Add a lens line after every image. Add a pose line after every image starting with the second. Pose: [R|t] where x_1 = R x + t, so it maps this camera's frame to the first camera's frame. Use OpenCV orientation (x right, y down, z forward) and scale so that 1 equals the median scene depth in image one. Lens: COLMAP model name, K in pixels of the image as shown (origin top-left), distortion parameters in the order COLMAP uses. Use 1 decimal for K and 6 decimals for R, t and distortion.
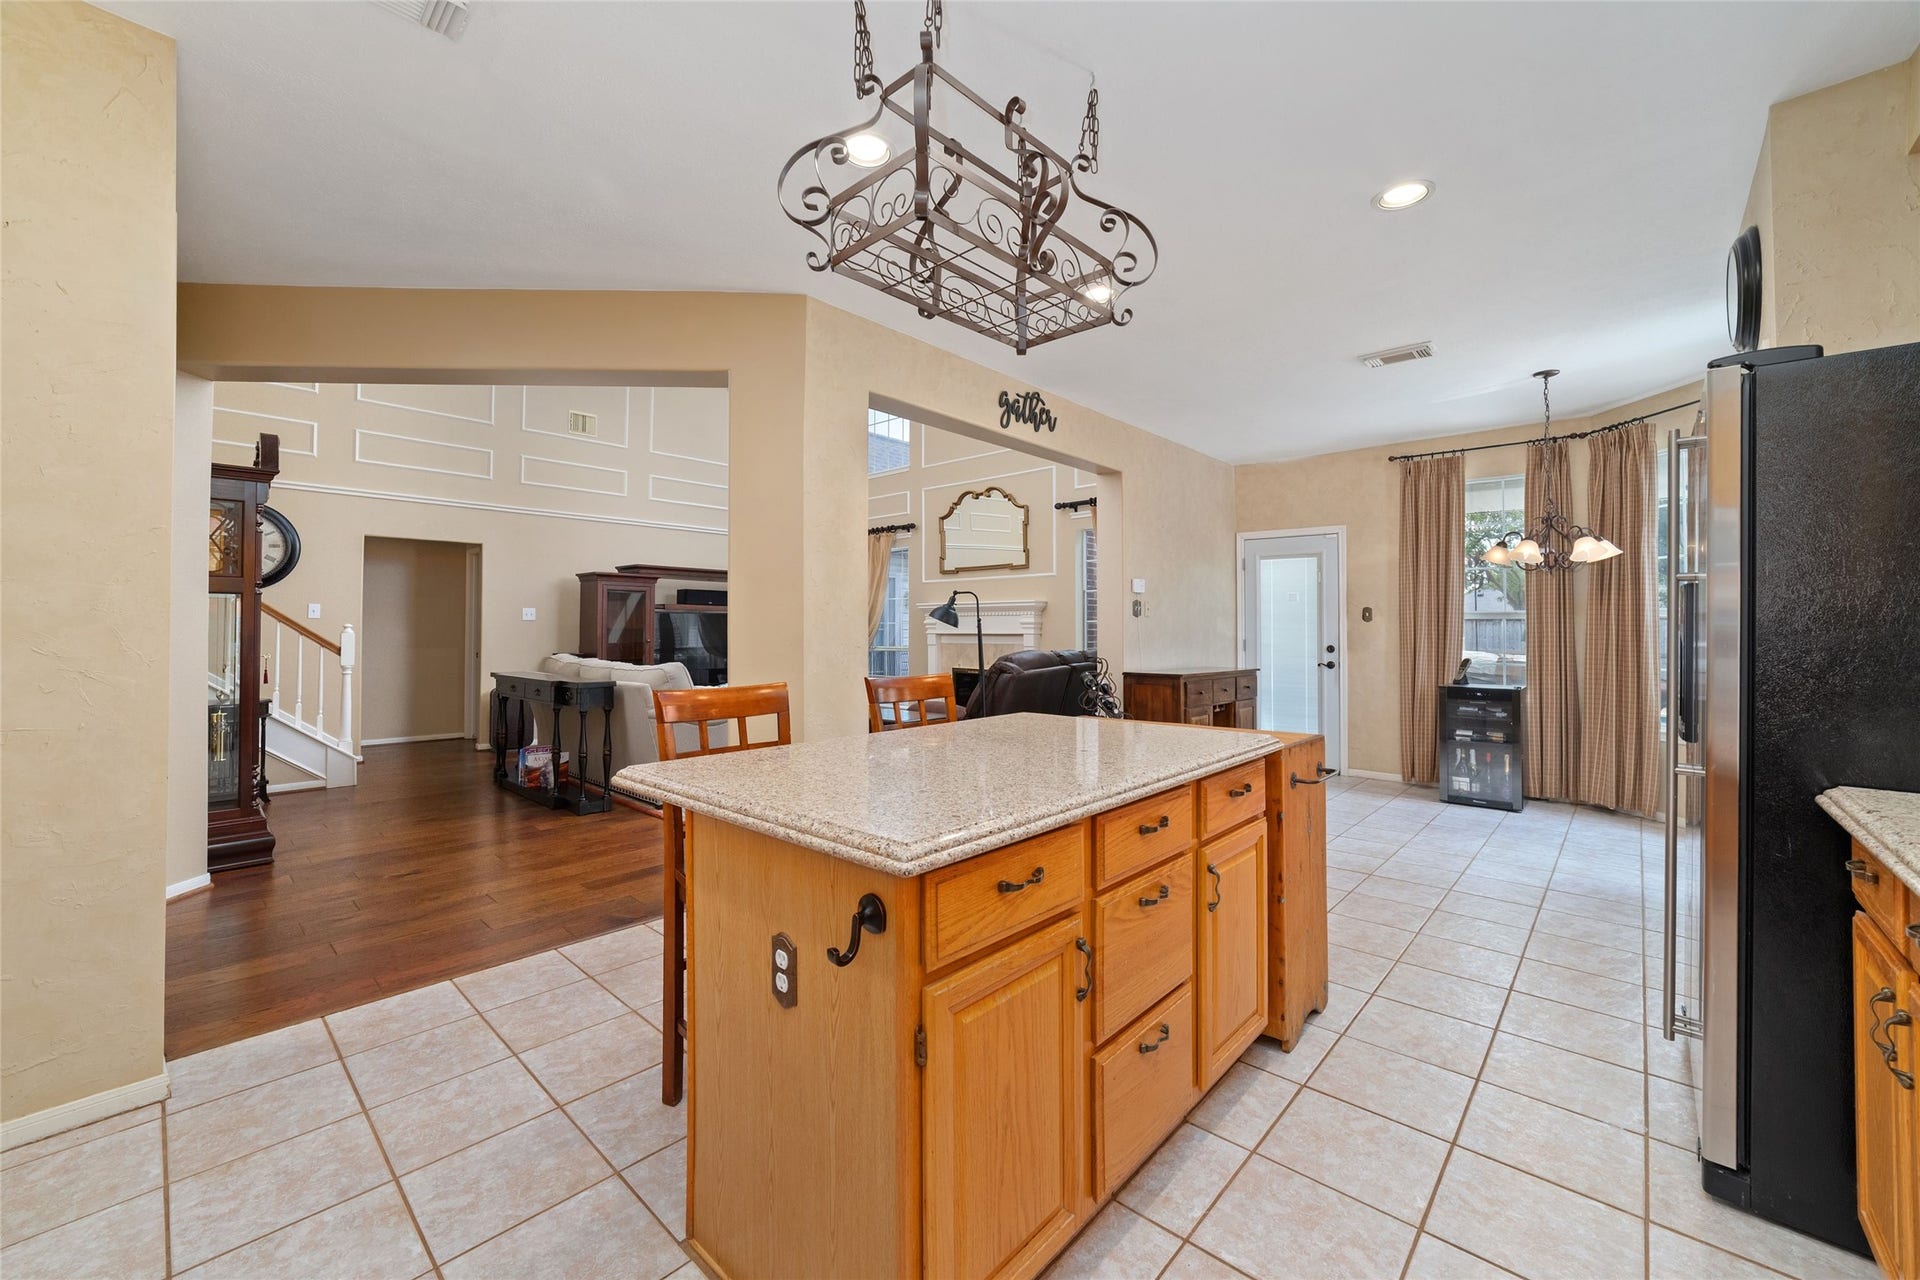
lens RADIAL K [[739.8, 0, 951.2], [0, 739.8, 615.0], [0, 0, 1]] dist [-0.015962, 0.005271]
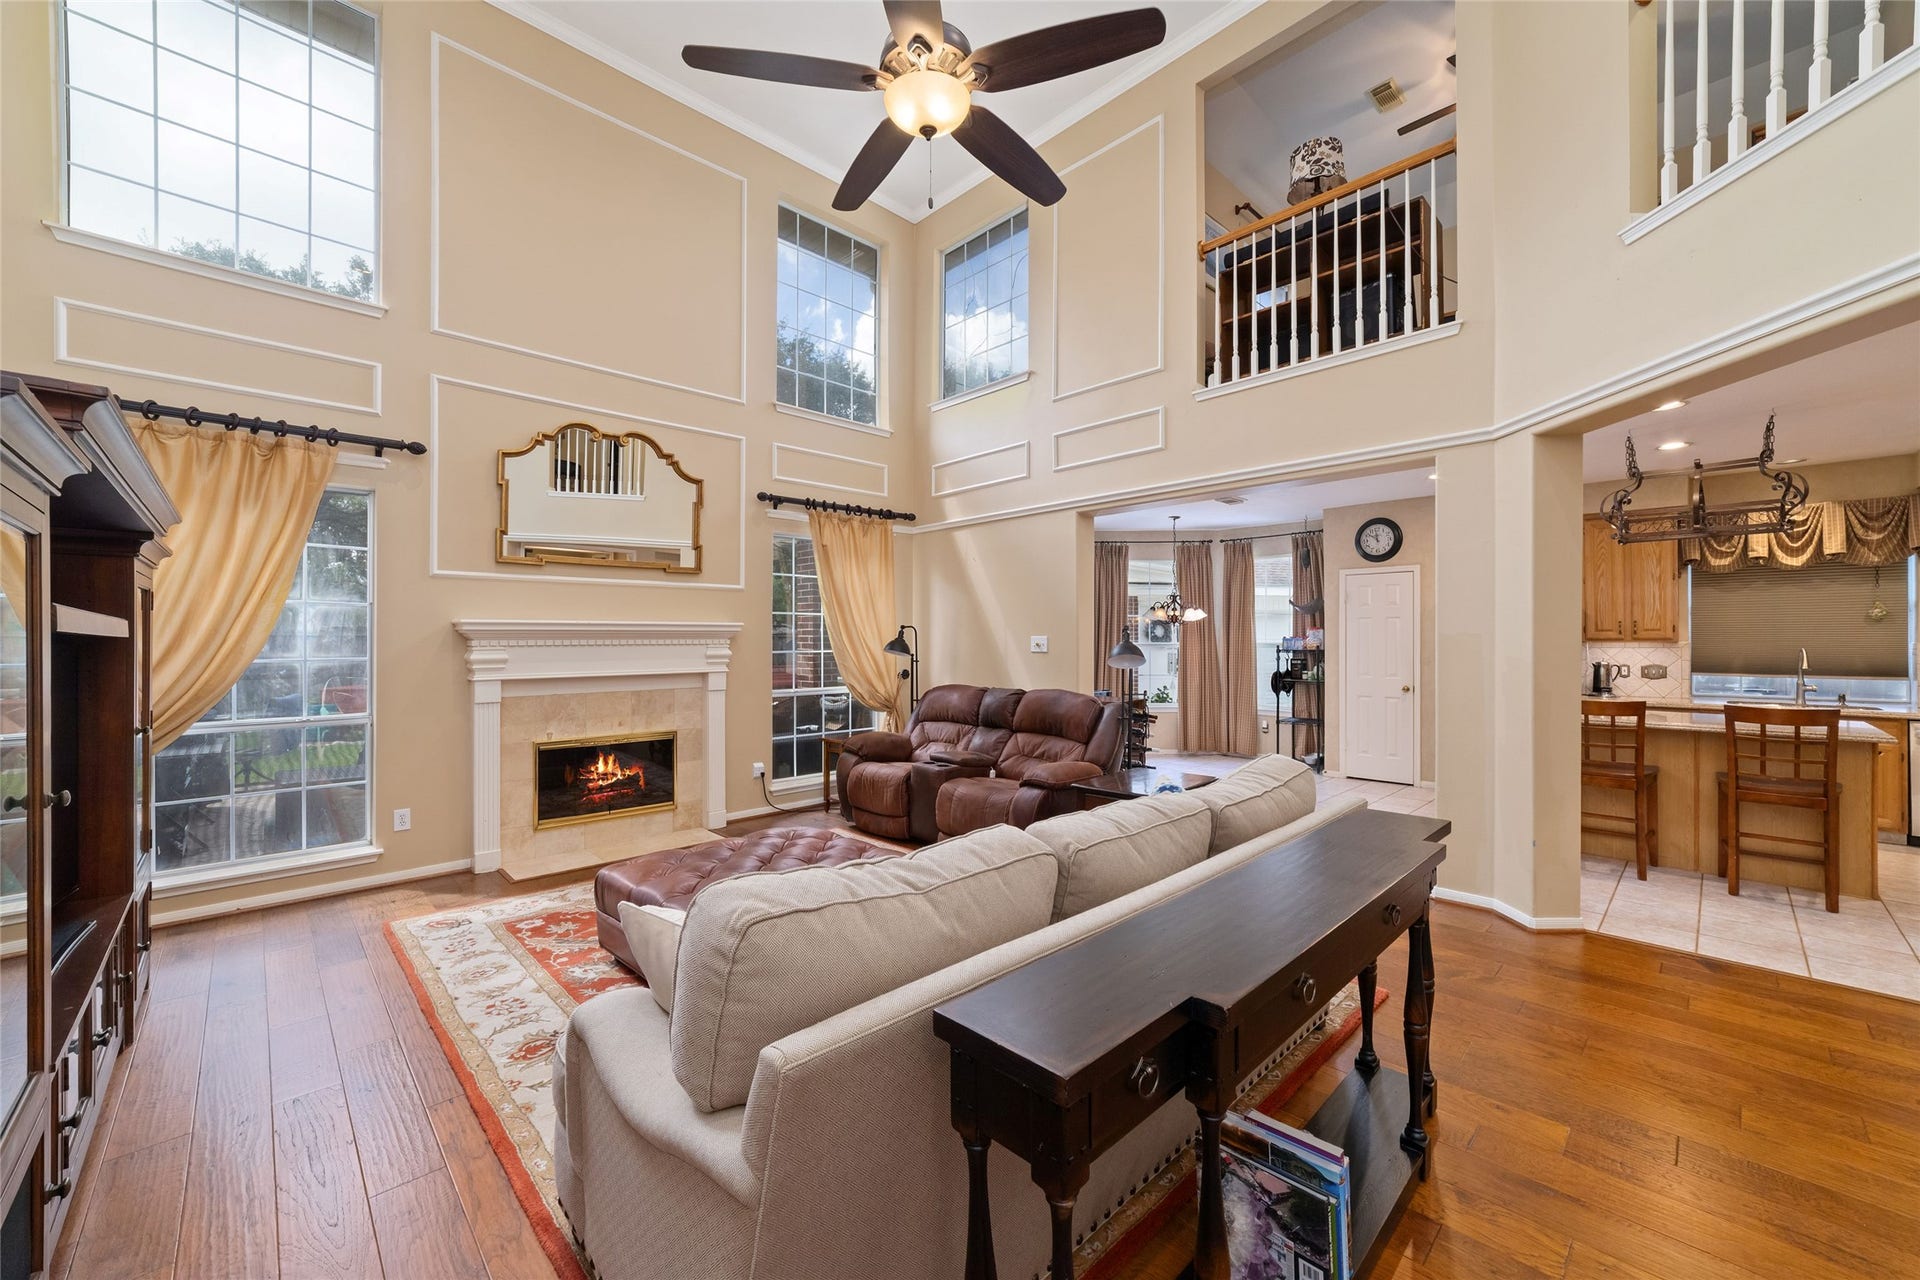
lens RADIAL K [[739.8, 0, 953.7], [0, 739.8, 633.1], [0, 0, 1]] dist [-0.015962, 0.005271]
pose [[0.067149, 0.001819, 0.997741, -0.563614], [-0.018329, 0.999832, -0.000589, -0.013734], [-0.997575, -0.018248, 0.067171, 0.740560]]
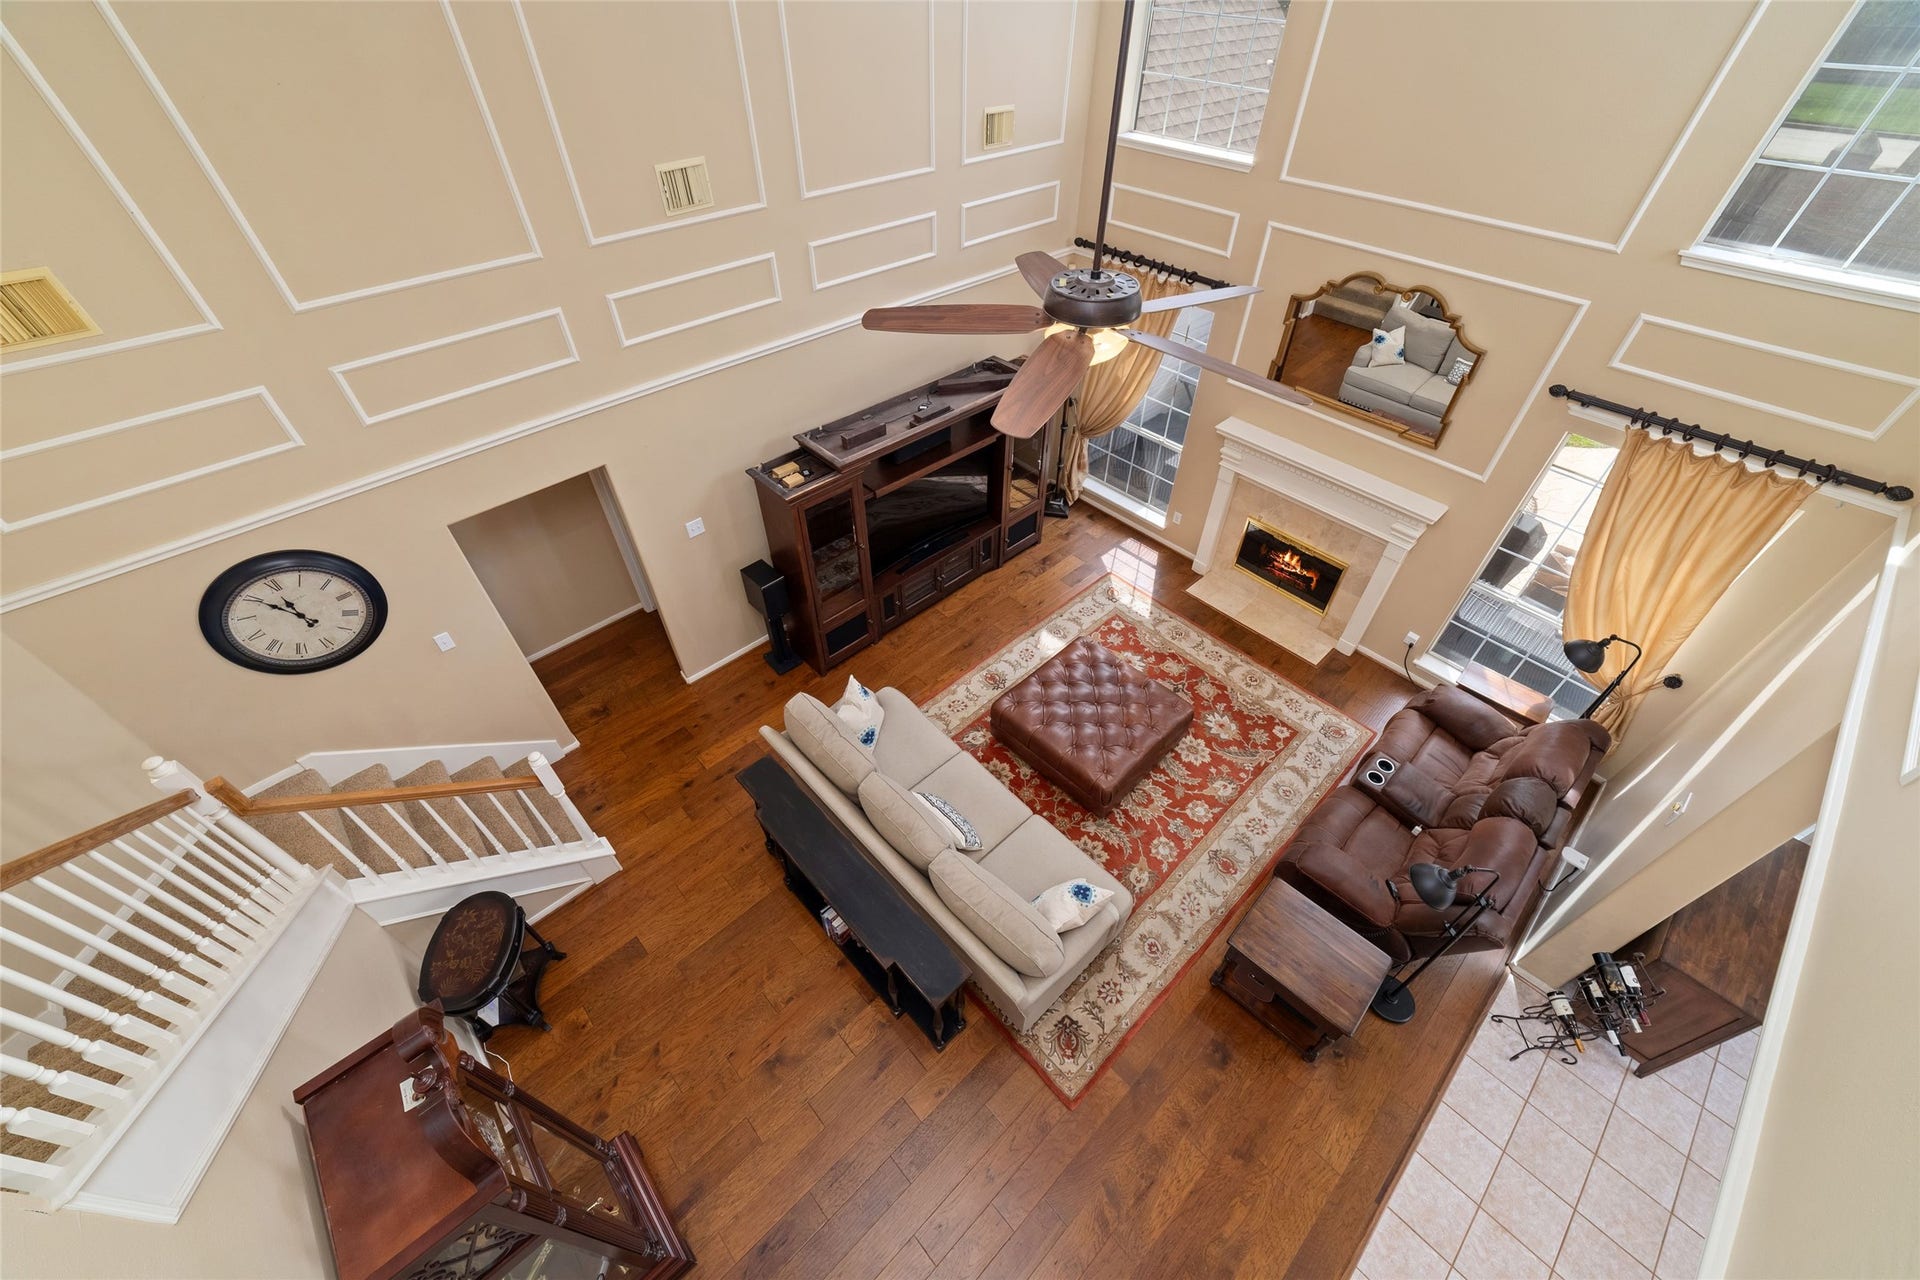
lens RADIAL K [[739.8, 0, 960.6], [0, 739.8, 646.5], [0, 0, 1]] dist [-0.015962, 0.005271]
pose [[0.997503, 0.051704, -0.048113, -0.267204], [-0.001329, 0.694847, 0.719156, -0.404855], [0.070614, -0.717296, 0.693181, 0.428296]]
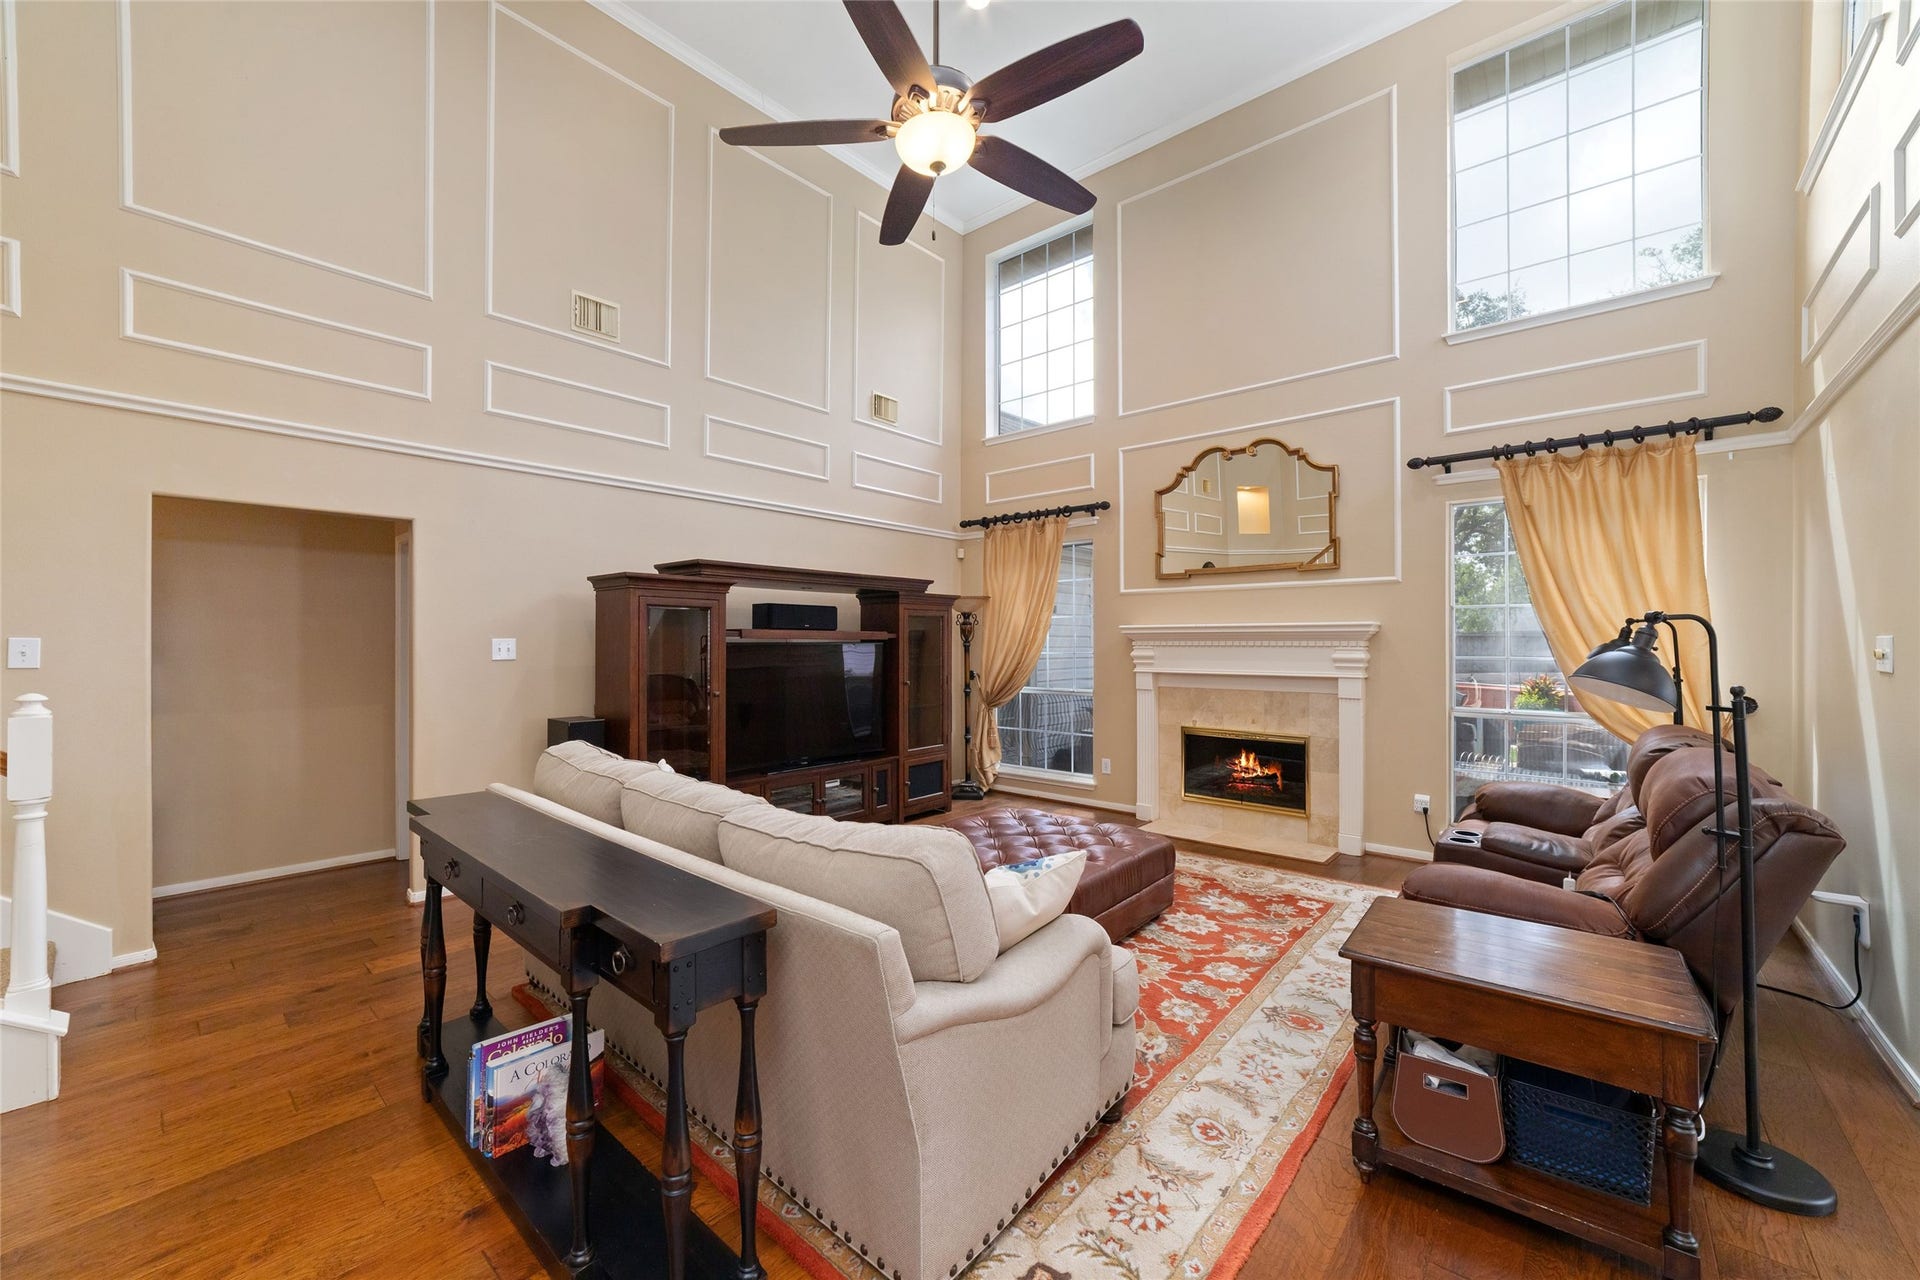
lens RADIAL K [[739.8, 0, 963.7], [0, 739.8, 633.5], [0, 0, 1]] dist [-0.015962, 0.005271]
pose [[0.999499, -0.001558, 0.031627, -0.229937], [0.001275, 0.999959, 0.008975, -0.016315], [-0.031640, -0.008930, 0.999459, 0.411015]]
